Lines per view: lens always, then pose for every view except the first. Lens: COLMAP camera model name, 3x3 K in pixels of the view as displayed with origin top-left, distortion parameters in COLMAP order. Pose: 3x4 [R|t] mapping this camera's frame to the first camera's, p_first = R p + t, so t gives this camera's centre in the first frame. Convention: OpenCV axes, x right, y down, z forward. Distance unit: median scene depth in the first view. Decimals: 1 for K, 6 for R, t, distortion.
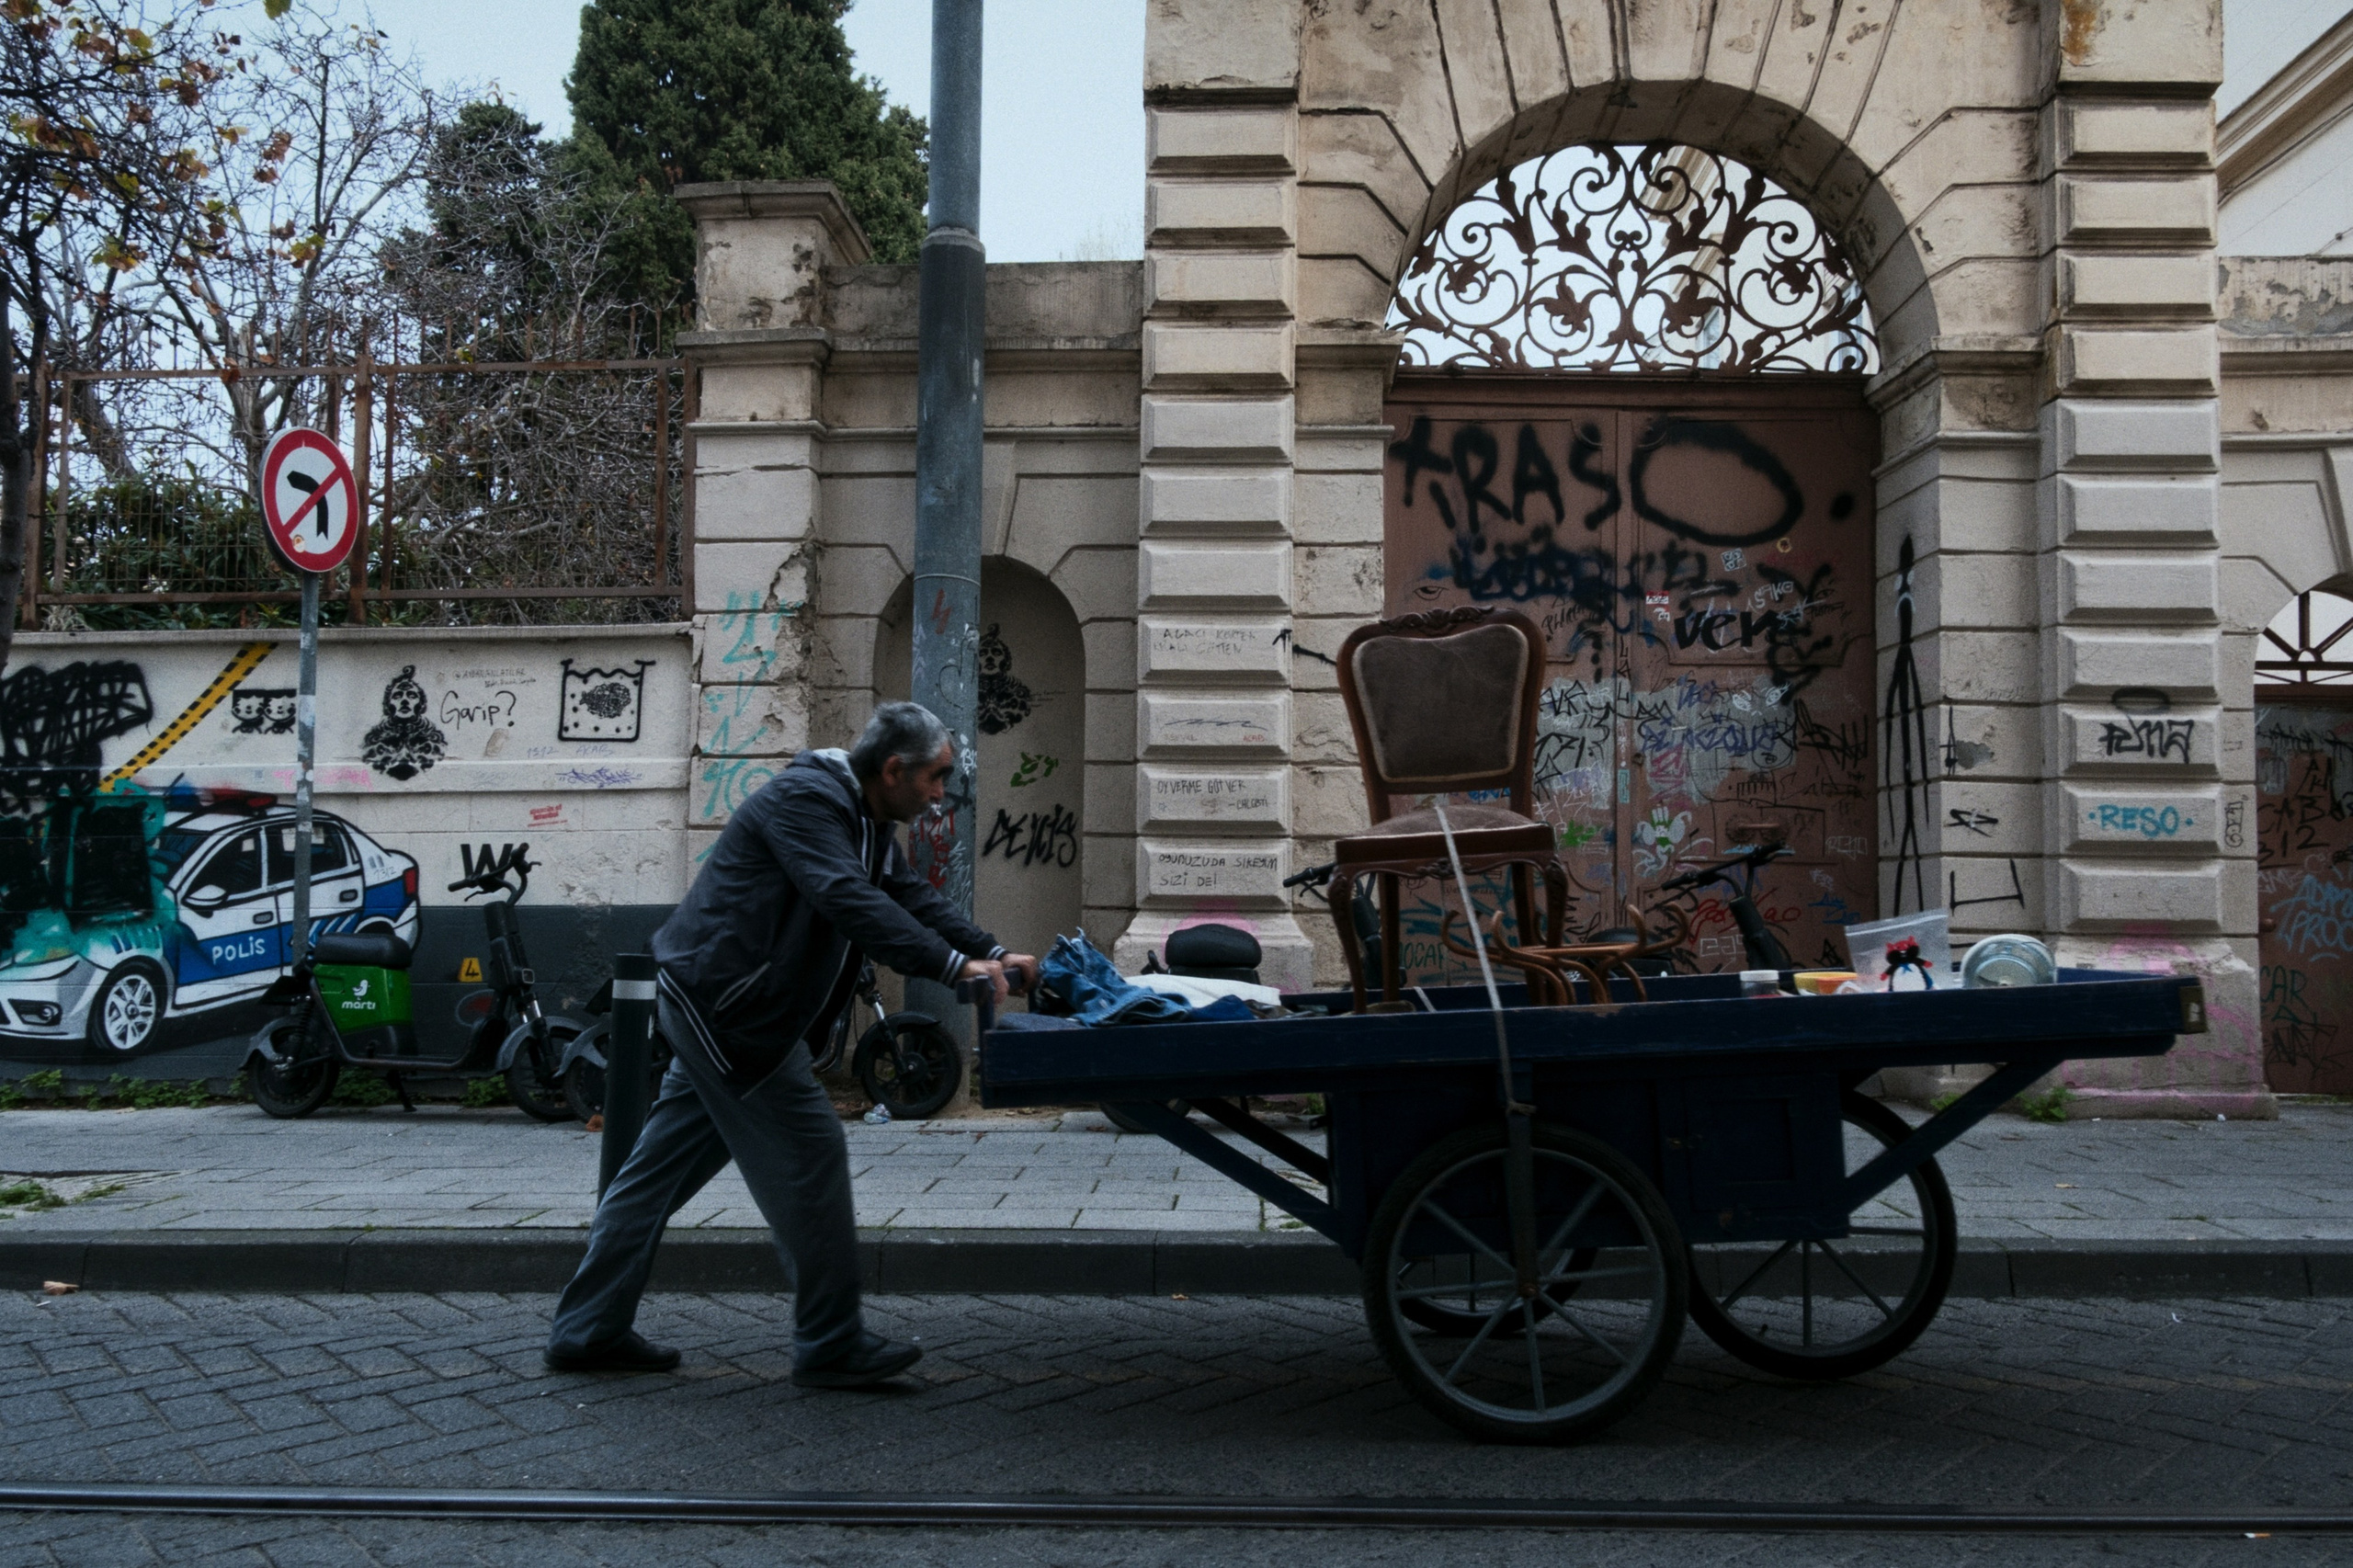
lens RADIAL K [[1626.7, 0, 1169.2], [0, 1626.7, 797.2], [0, 0, 1]] dist [0.026131, -0.030405]
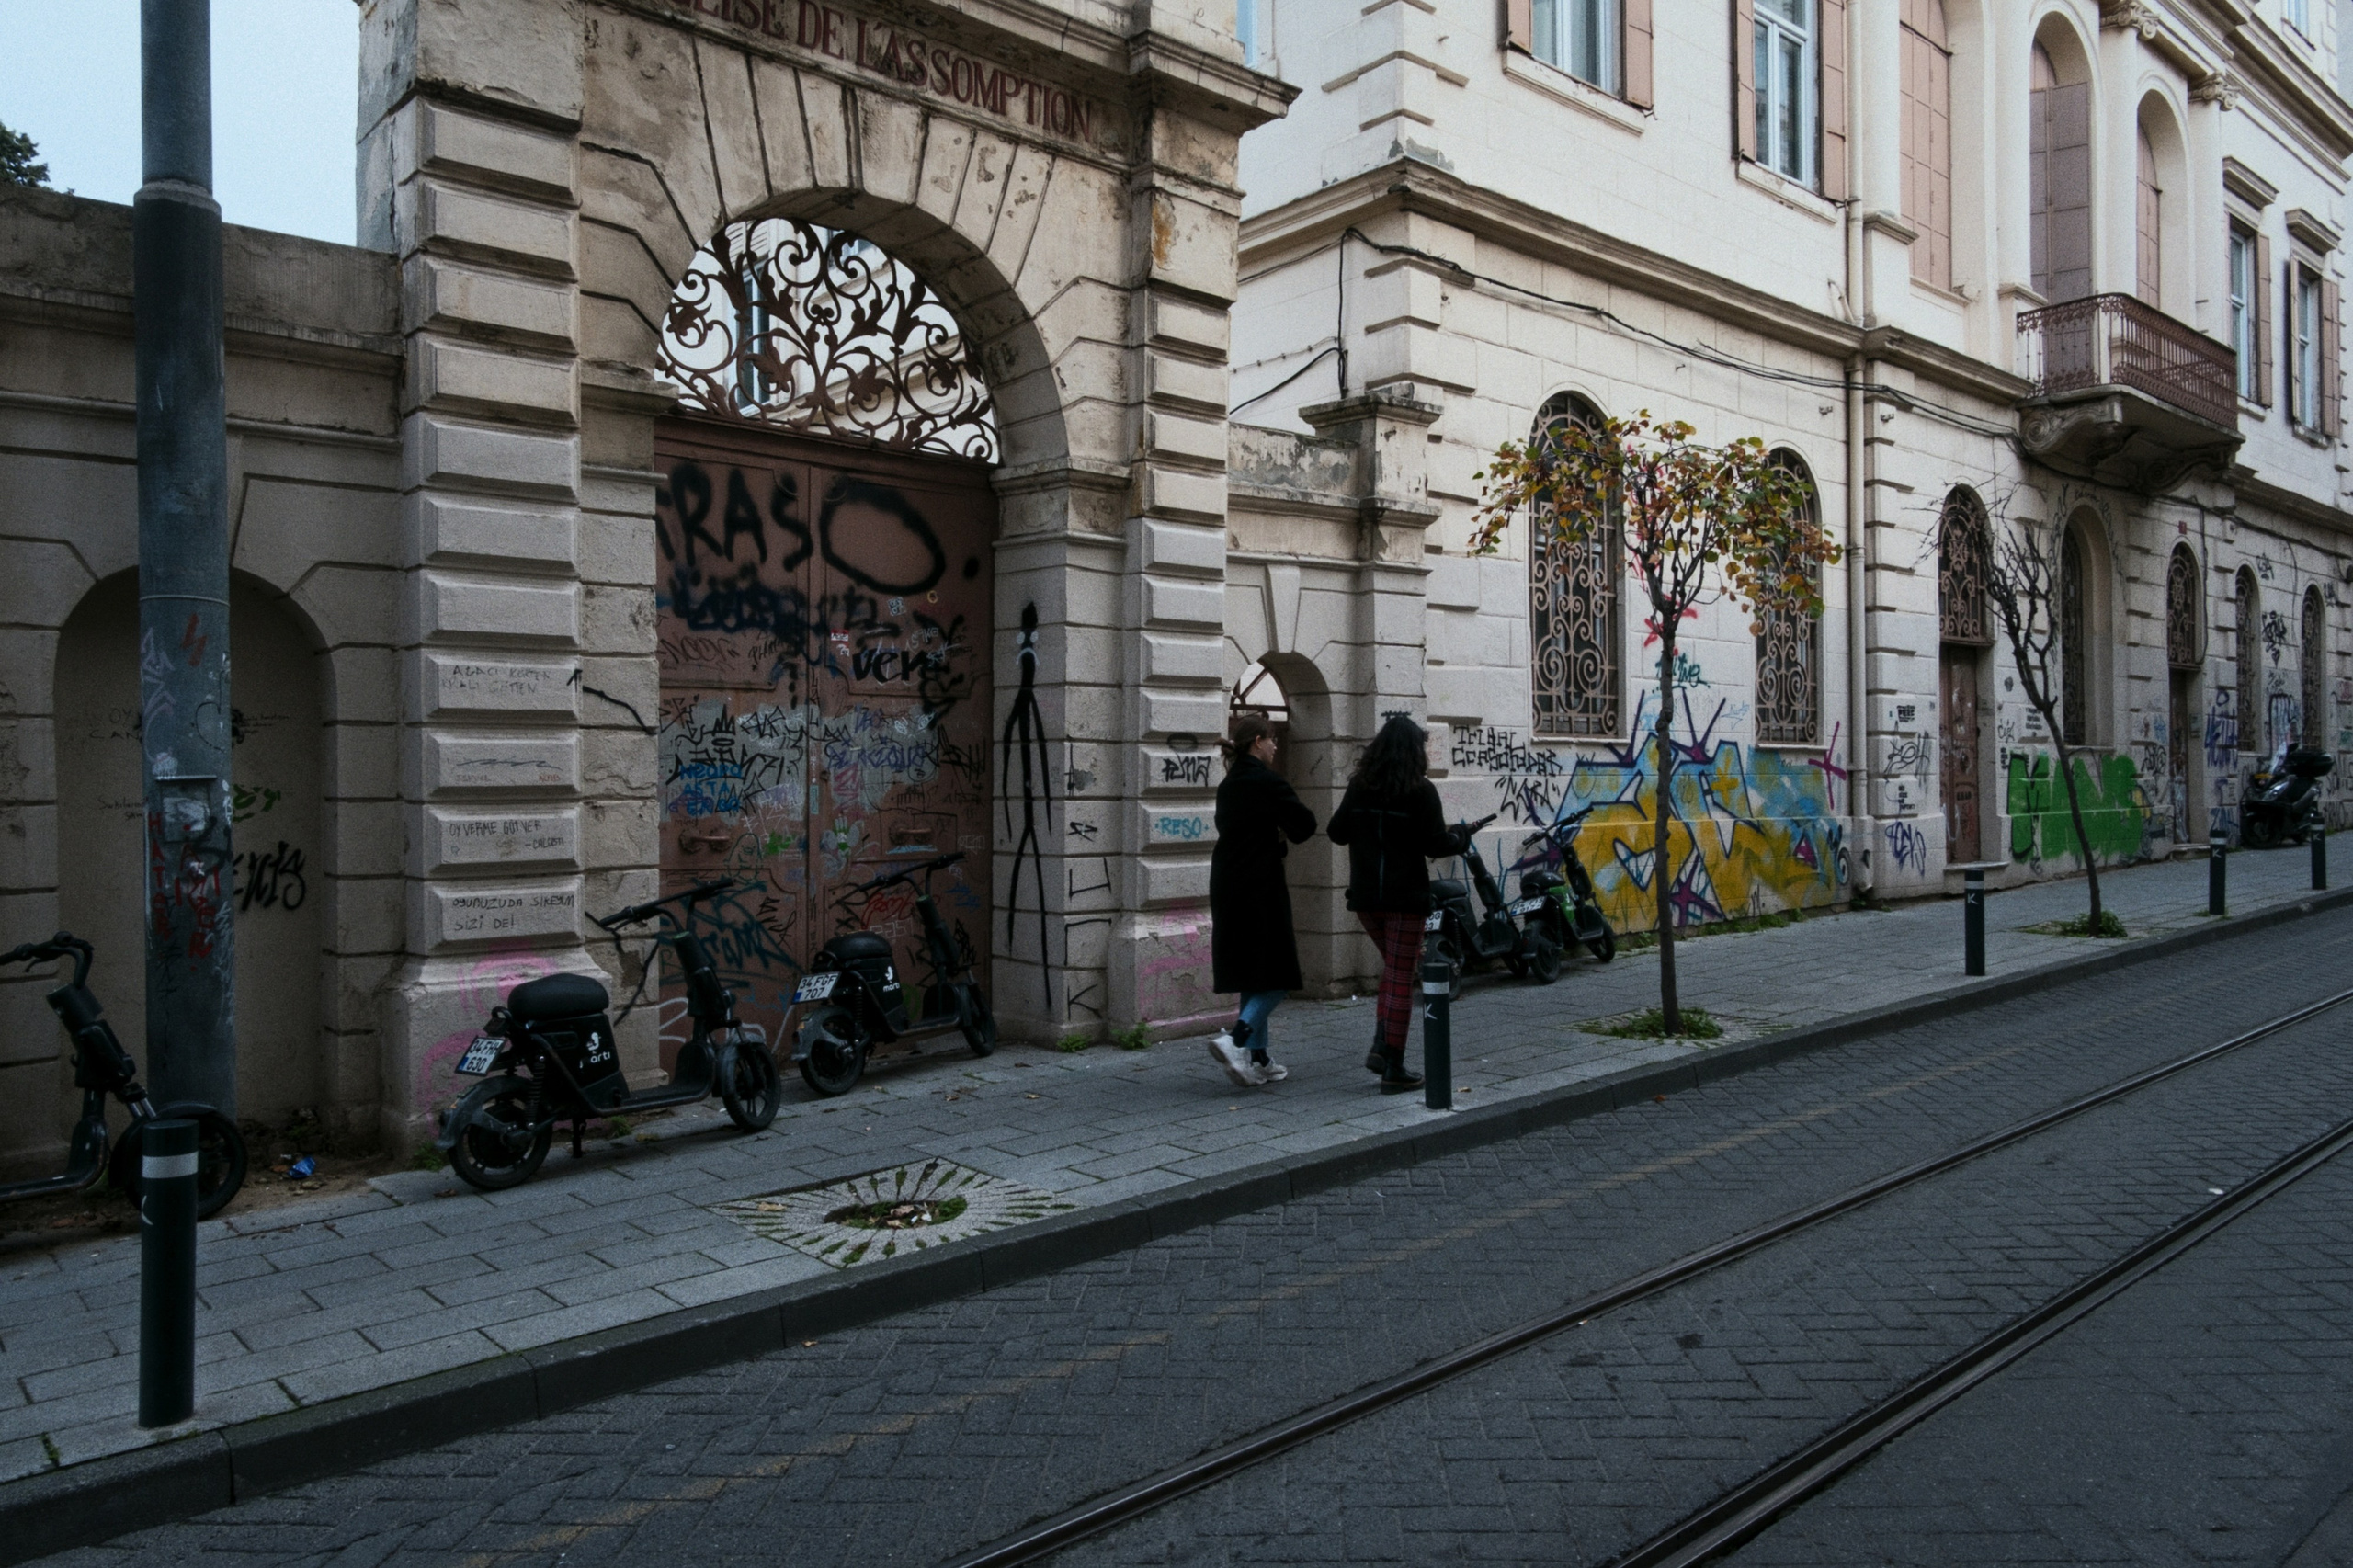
lens RADIAL K [[1626.7, 0, 1169.2], [0, 1626.7, 797.2], [0, 0, 1]] dist [0.026131, -0.030405]
pose [[0.713945, -0.028167, 0.699635, -0.362921], [-0.028536, 0.997190, 0.069266, -0.100299], [-0.699620, -0.069417, 0.711135, 0.012501]]
